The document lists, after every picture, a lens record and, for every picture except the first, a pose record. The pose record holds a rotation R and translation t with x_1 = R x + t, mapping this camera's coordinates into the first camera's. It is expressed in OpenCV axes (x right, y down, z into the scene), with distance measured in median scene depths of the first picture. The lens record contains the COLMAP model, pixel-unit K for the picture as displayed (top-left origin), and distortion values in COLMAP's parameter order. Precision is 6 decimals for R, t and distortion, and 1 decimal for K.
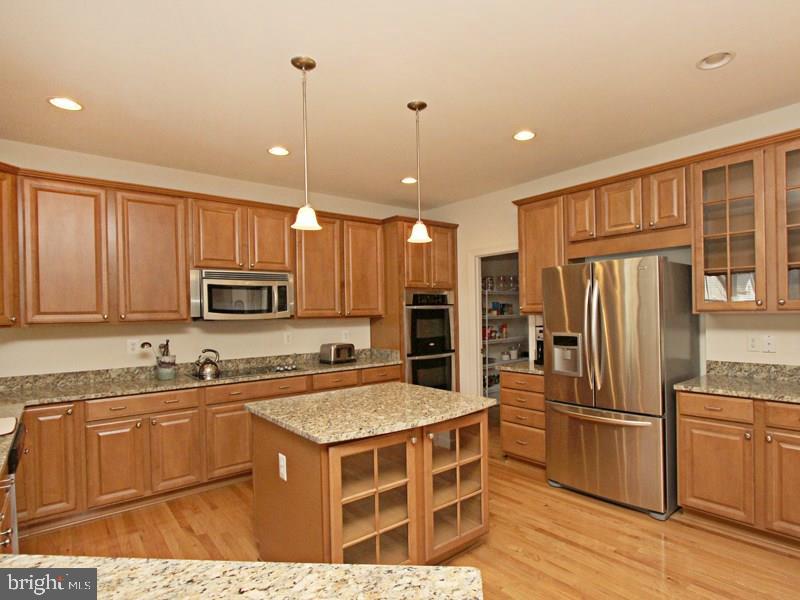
lens RADIAL K [[437.7, 0, 419.7], [0, 437.7, 316.0], [0, 0, 1]] dist [-0.004585, 0.000431]
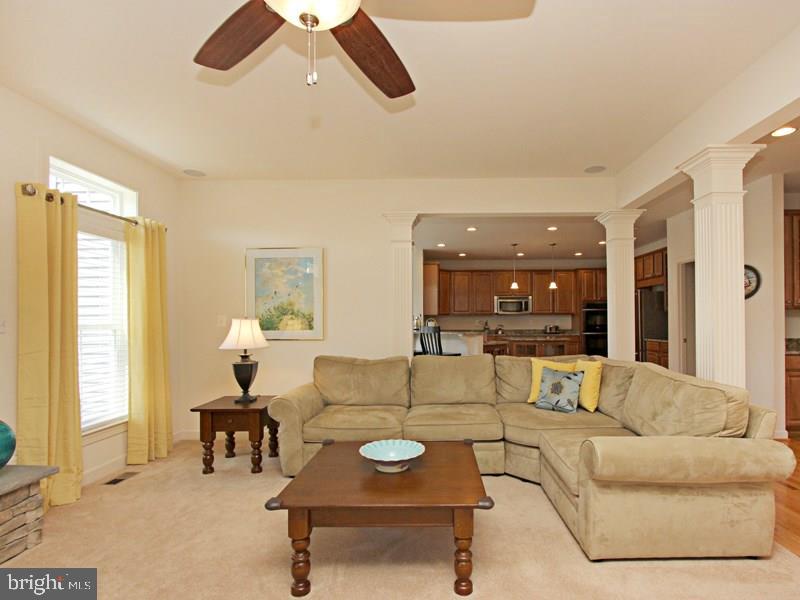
lens RADIAL K [[418.2, 0, 433.2], [0, 418.2, 315.3], [0, 0, 1]] dist [-0.004903, -0.000363]
pose [[0.765211, 0.010833, -0.643689, 0.898824], [-0.014629, 0.999893, -0.000564, 0.024325], [0.643614, 0.009848, 0.765287, -1.300391]]
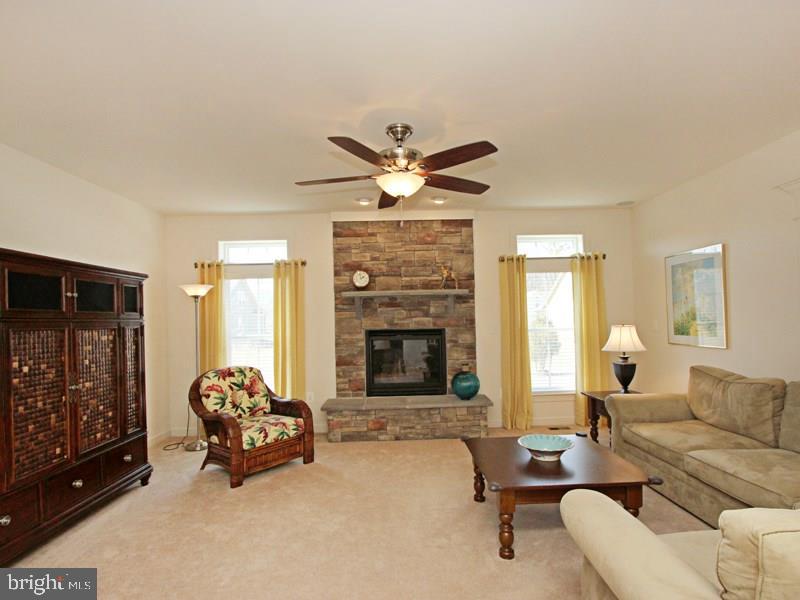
lens RADIAL K [[414.8, 0, 408.9], [0, 414.8, 315.5], [0, 0, 1]] dist [-0.003417, 0.000458]
pose [[-0.602144, 0.027295, -0.797921, 1.189838], [0.031113, 0.999458, 0.010710, -0.019420], [0.797781, -0.018376, -0.602667, -0.624036]]
